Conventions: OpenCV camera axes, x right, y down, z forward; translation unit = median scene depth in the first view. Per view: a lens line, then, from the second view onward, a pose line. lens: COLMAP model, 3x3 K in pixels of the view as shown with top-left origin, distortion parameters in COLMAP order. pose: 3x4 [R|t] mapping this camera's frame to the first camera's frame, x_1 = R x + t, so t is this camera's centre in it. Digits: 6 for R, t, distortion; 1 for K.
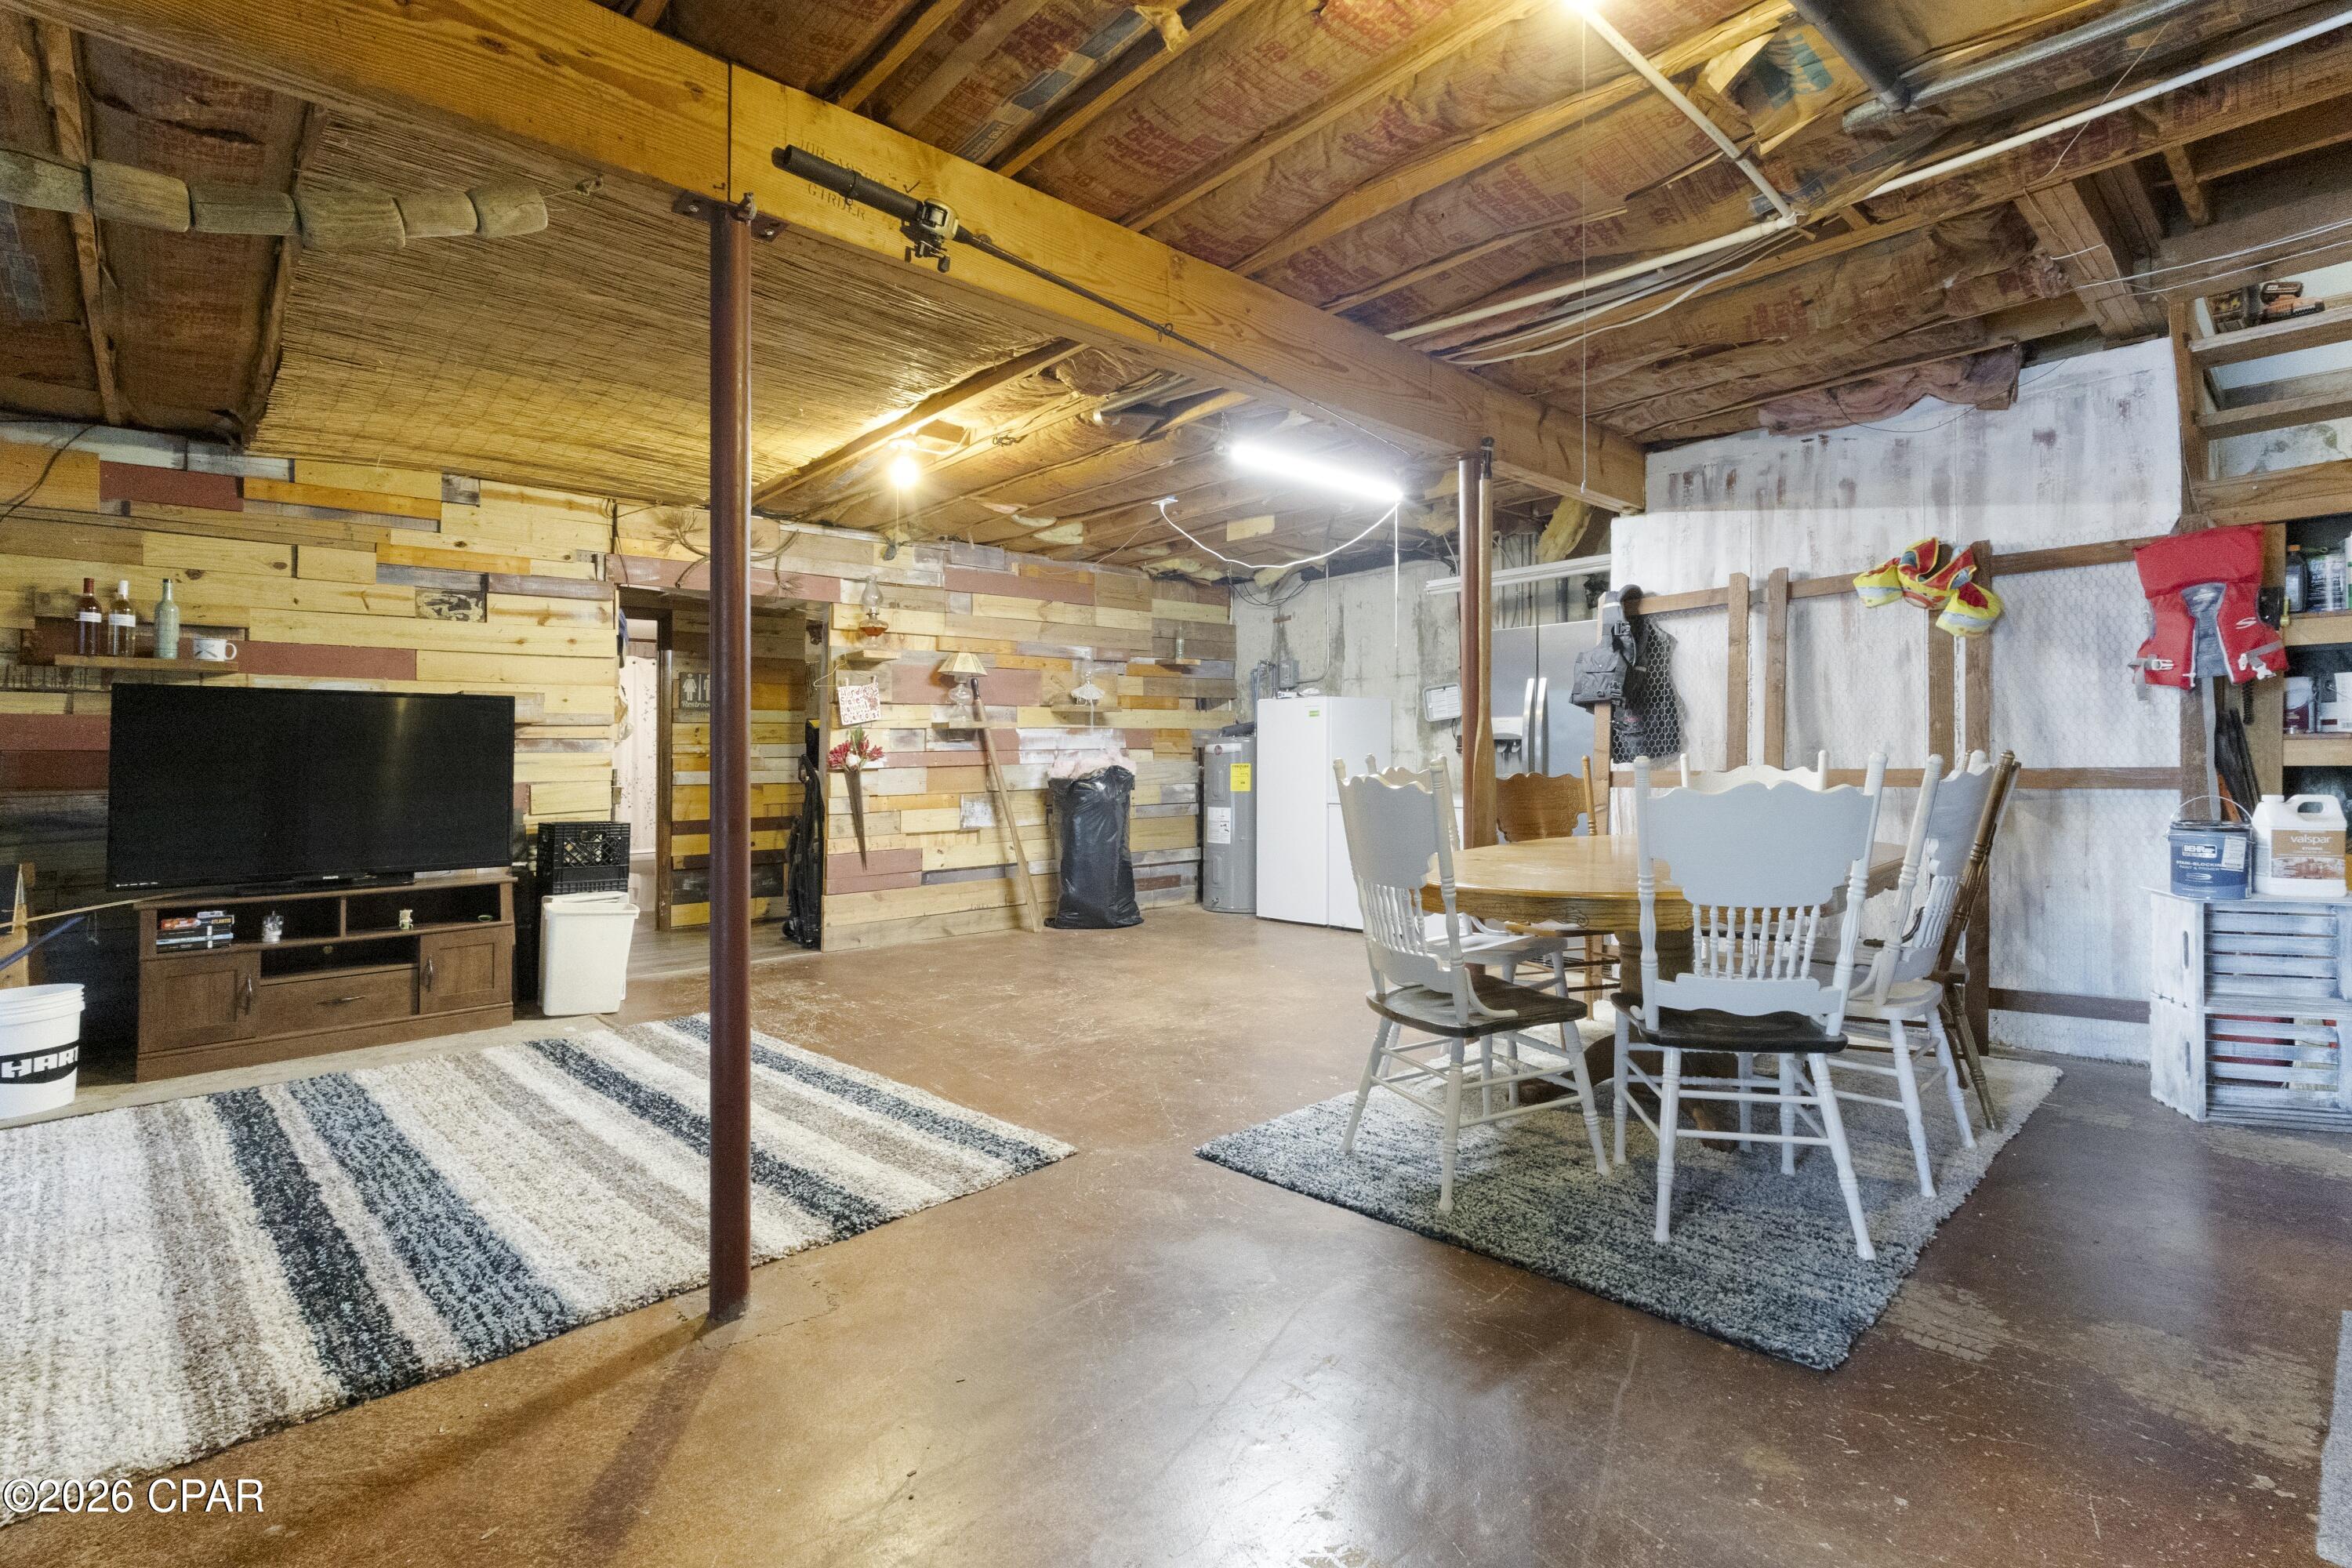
lens RADIAL K [[1101.3, 0, 1184.9], [0, 1101.3, 769.9], [0, 0, 1]] dist [-0.000906, -0.000887]
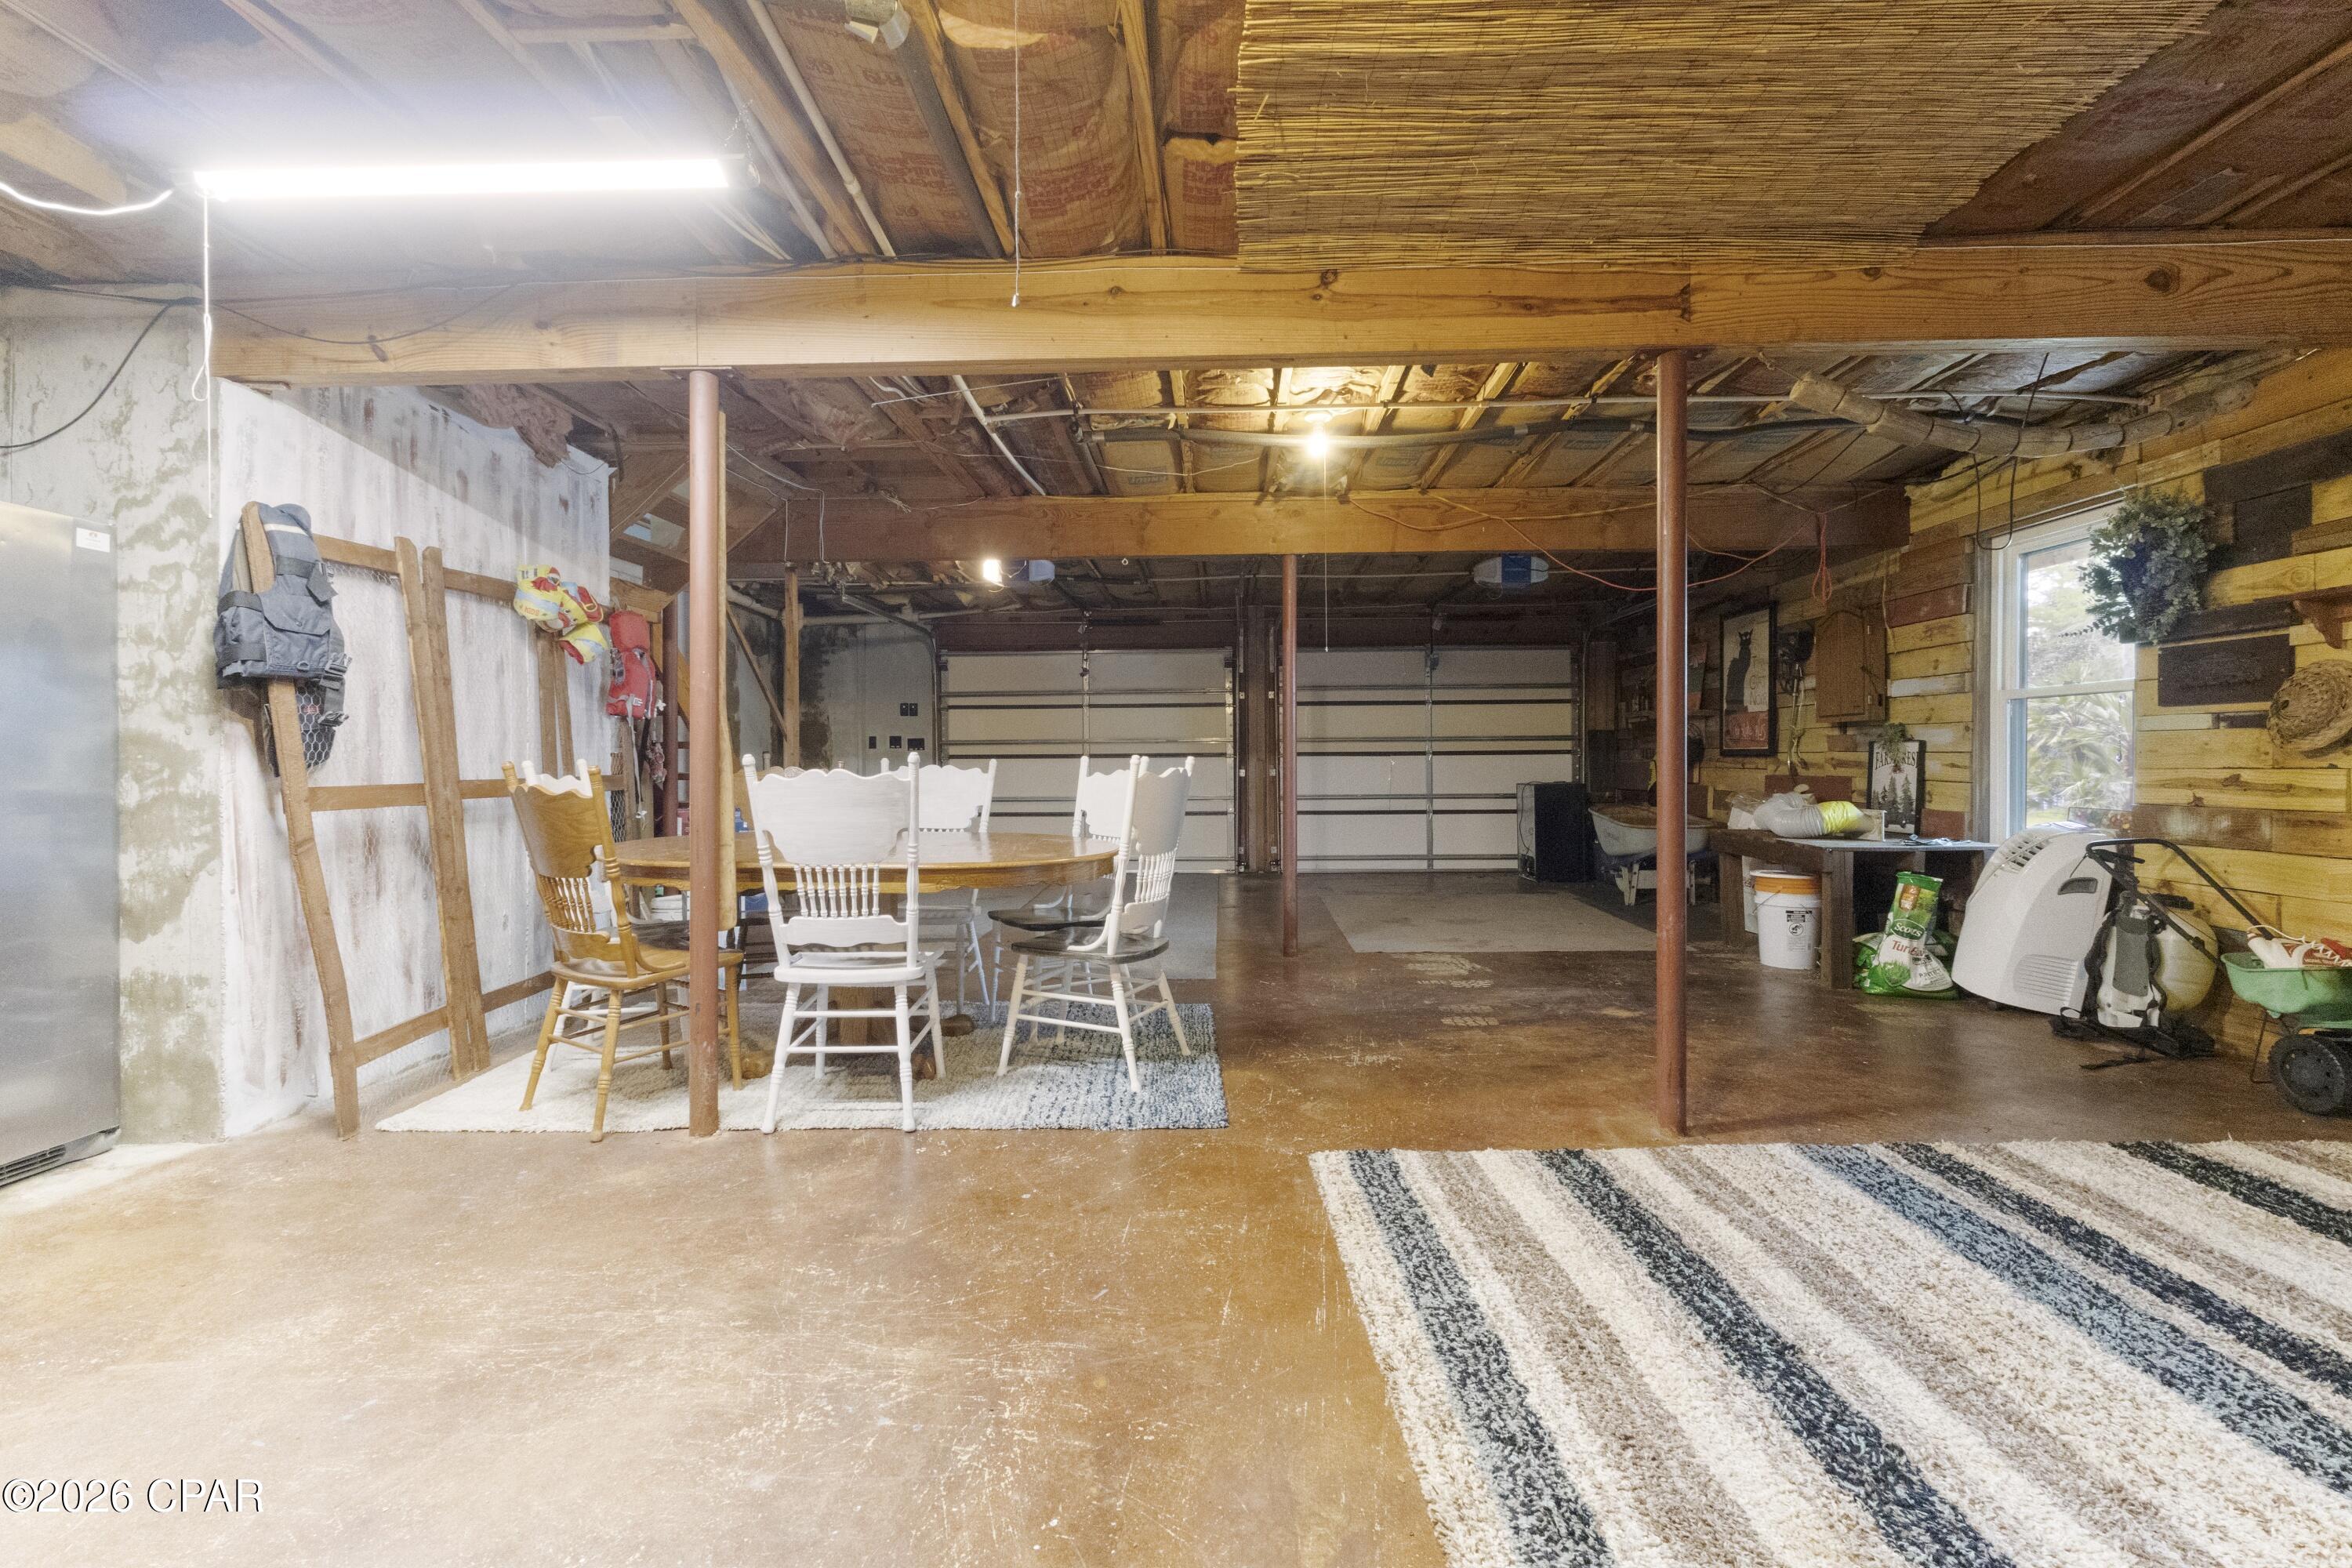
lens RADIAL K [[1101.3, 0, 1184.9], [0, 1101.3, 769.9], [0, 0, 1]] dist [-0.000906, -0.000887]
pose [[-0.711894, 0.016286, 0.702098, -0.619073], [0.023719, 0.999718, 0.000860, 0.006171], [-0.701886, 0.017265, -0.712080, 1.556509]]
